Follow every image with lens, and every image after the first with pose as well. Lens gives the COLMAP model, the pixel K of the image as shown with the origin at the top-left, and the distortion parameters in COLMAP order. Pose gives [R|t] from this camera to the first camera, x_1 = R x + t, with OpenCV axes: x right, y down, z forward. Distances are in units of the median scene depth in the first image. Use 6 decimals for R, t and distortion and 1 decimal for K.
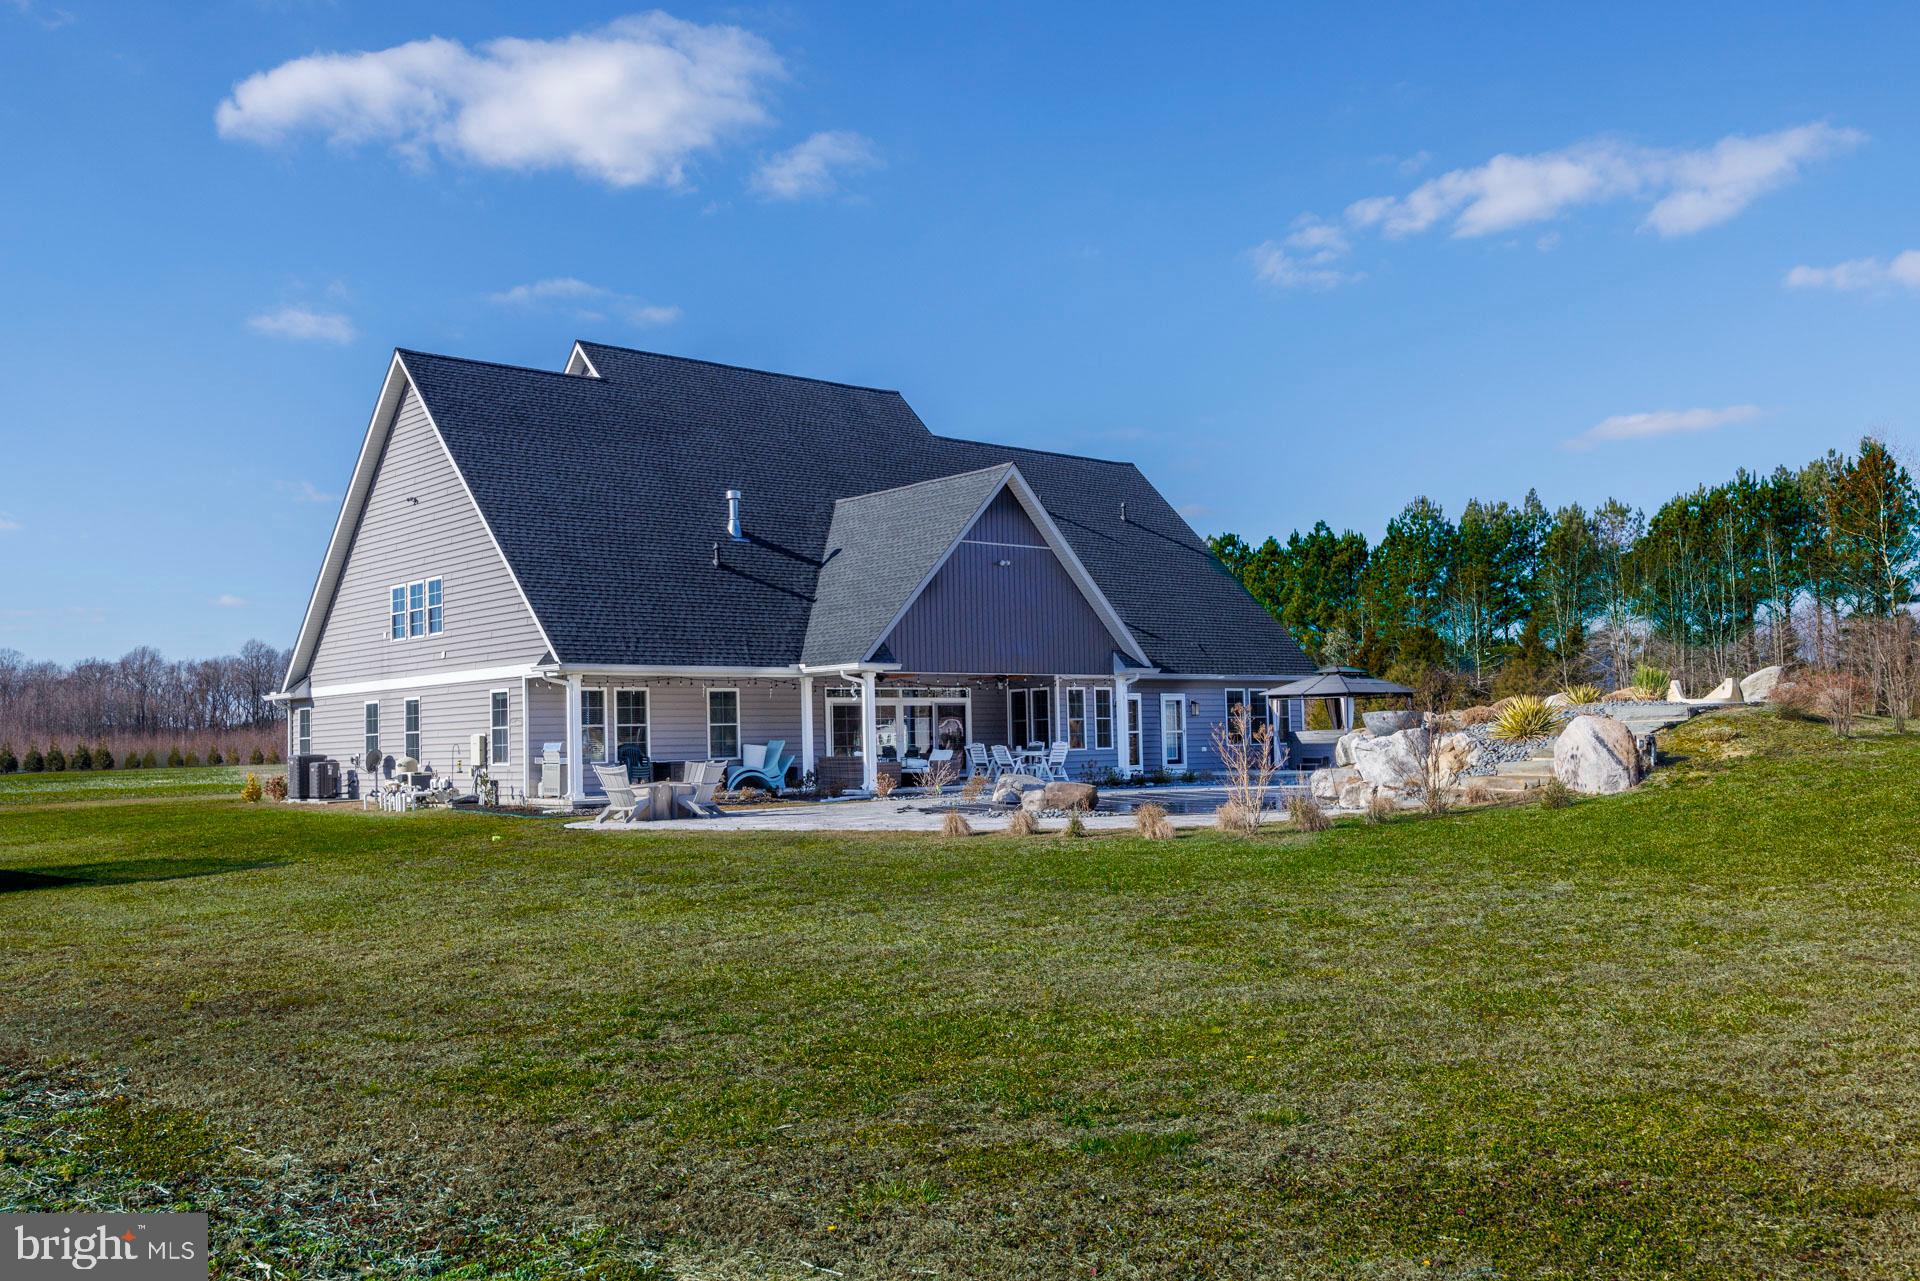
lens RADIAL K [[1664.0, 0, 960.0], [0, 1664.0, 640.5], [0, 0, 1]] dist [0.000150, 0.000120]
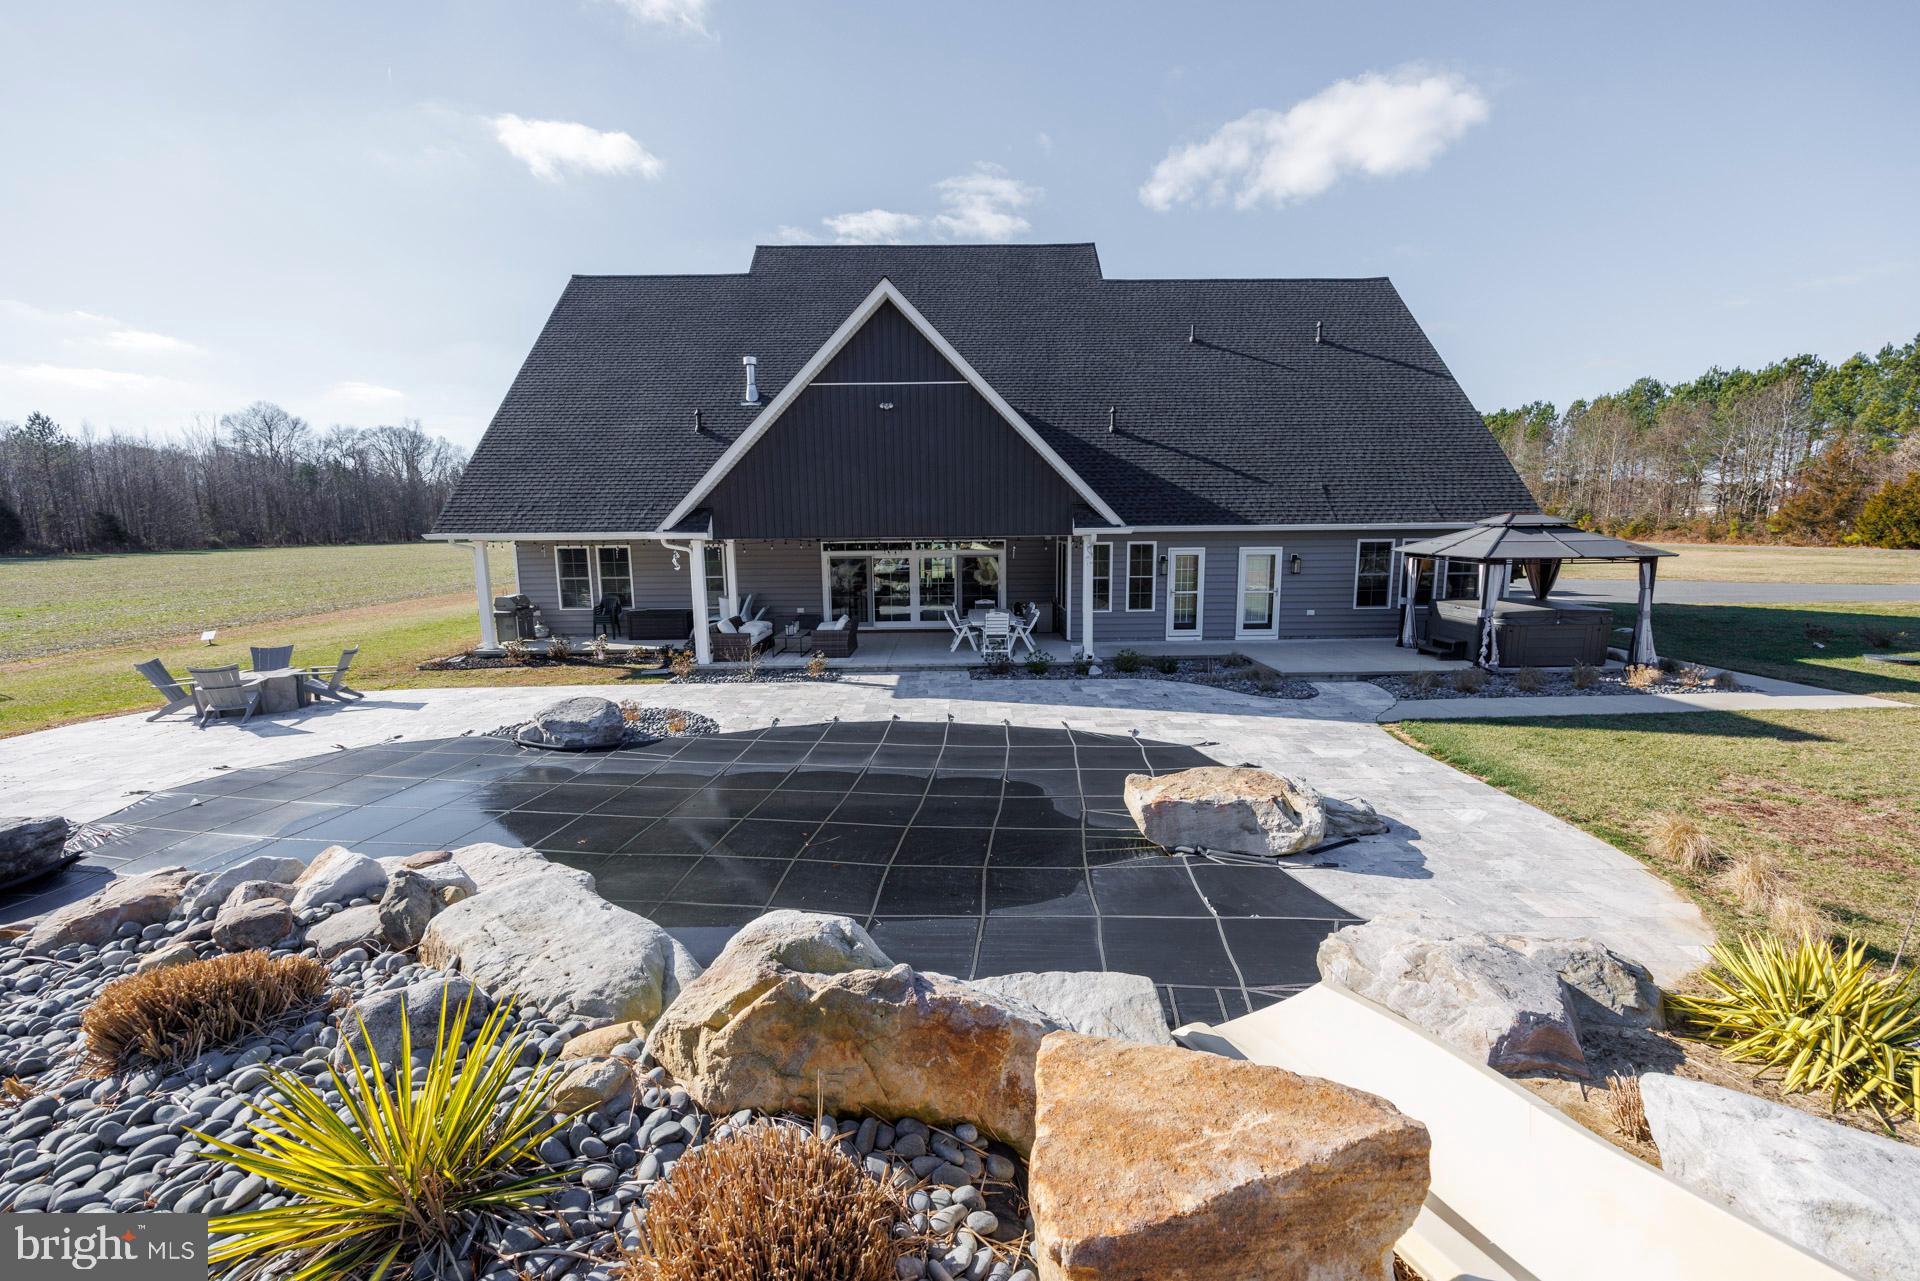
lens RADIAL K [[765.6, 0, 960.0], [0, 765.6, 640.5], [0, 0, 1]] dist [-0.000249, 0.000027]
pose [[0.755324, 0.115391, -0.645113, 0.270798], [0.033326, 0.976340, 0.213657, -0.010423], [0.654504, -0.182880, 0.733608, 0.608294]]
